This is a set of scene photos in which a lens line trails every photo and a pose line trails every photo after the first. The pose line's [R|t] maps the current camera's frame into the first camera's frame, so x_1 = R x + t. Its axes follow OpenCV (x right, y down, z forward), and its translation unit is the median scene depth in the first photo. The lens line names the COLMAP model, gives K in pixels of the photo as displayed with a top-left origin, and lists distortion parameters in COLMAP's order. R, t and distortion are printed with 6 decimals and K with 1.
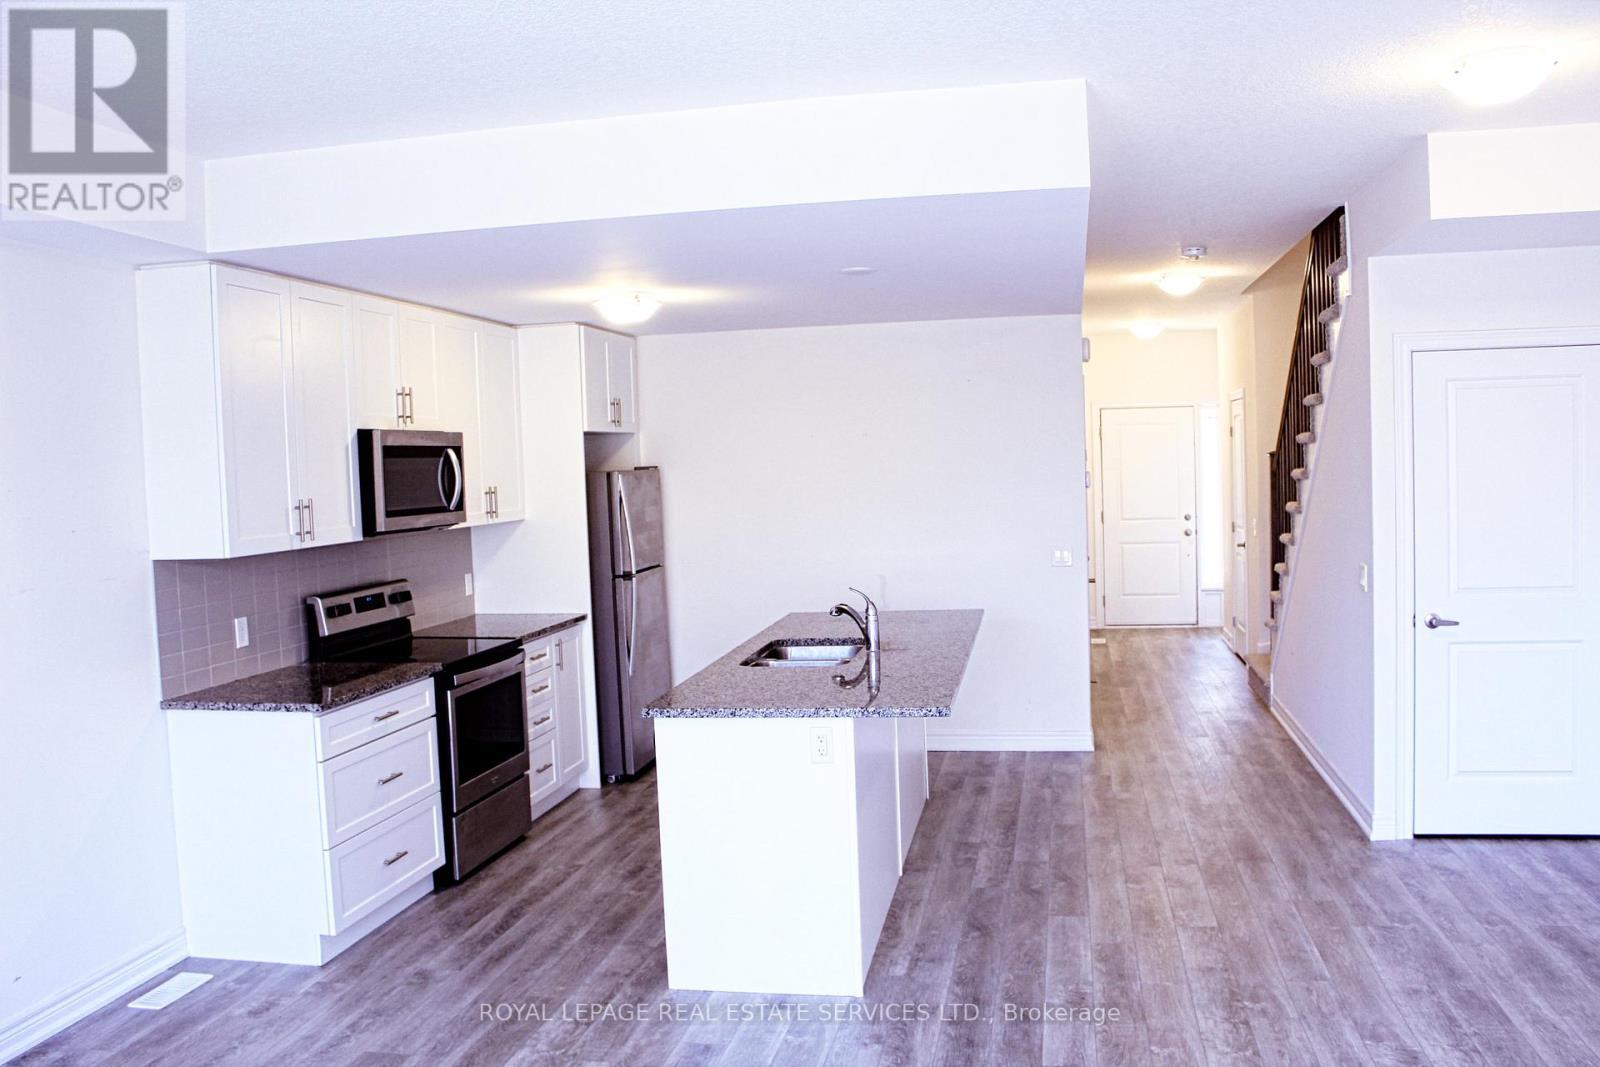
lens RADIAL K [[1331.6, 0, 806.3], [0, 1331.6, 533.1], [0, 0, 1]] dist [-0.162771, 0.141372]
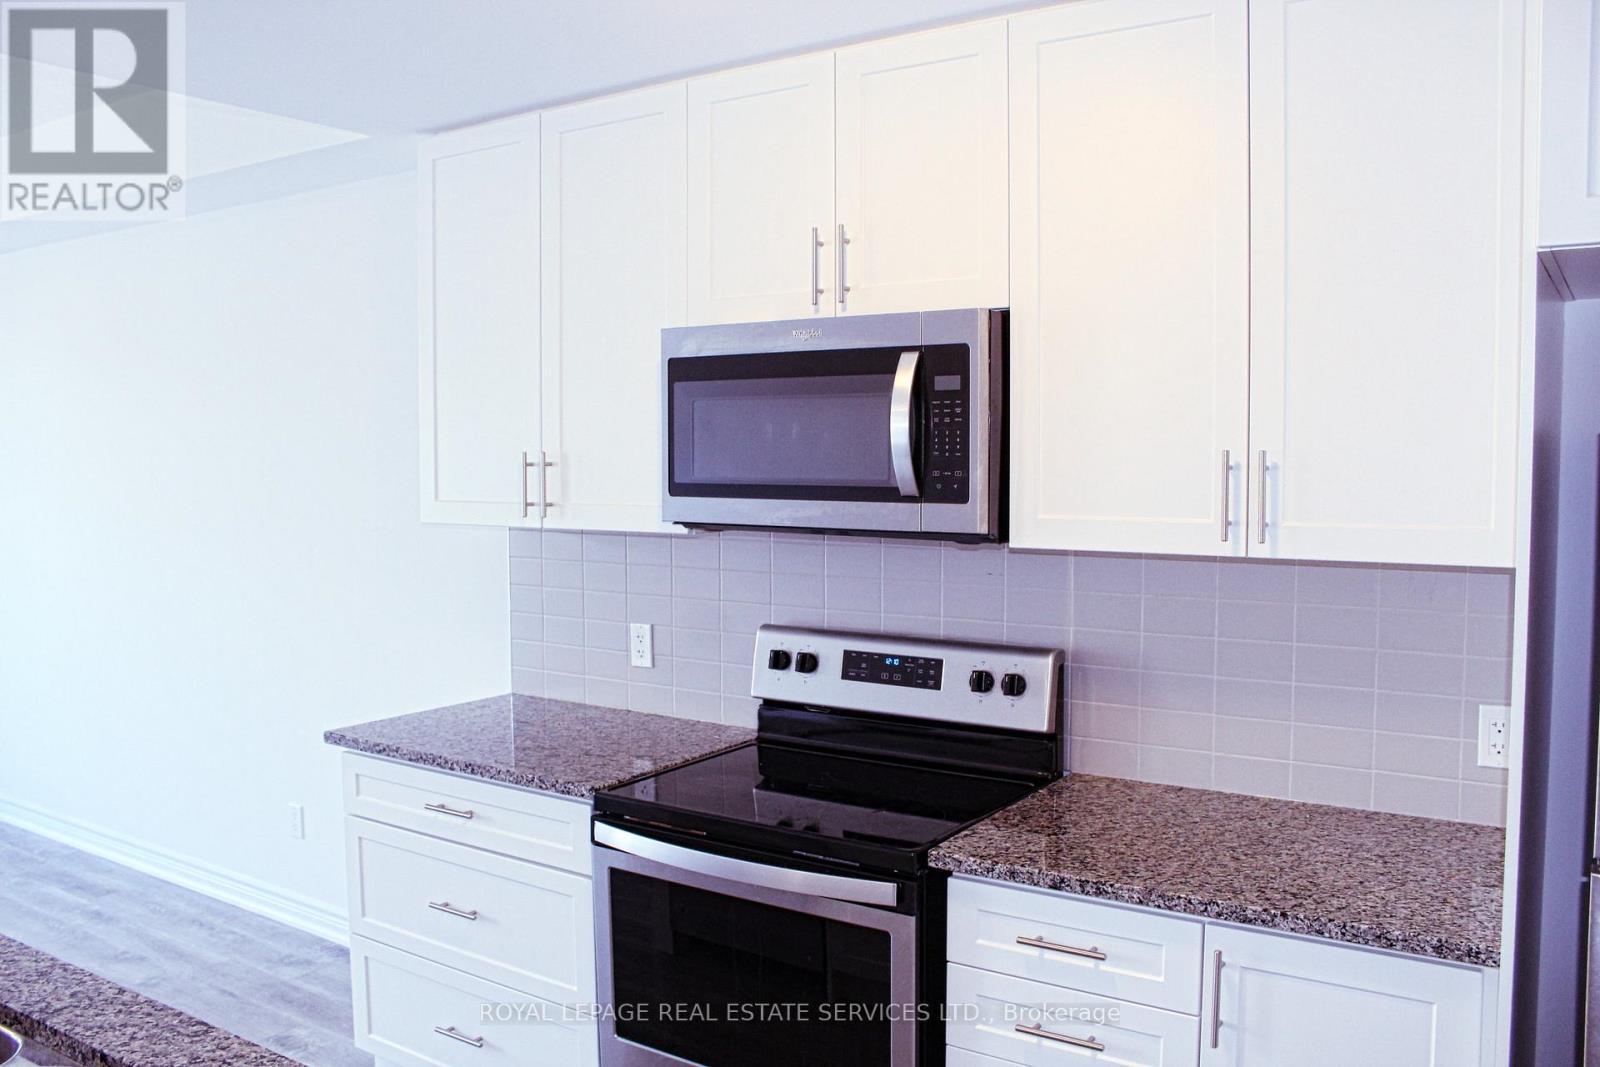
lens RADIAL K [[1331.6, 0, 793.8], [0, 1331.6, 532.9], [0, 0, 1]] dist [-0.162771, 0.141372]
pose [[-0.397245, 0.092939, -0.912995, 0.148392], [-0.033344, 0.992740, 0.115565, -0.059912], [0.917107, 0.076350, -0.391262, 1.249373]]
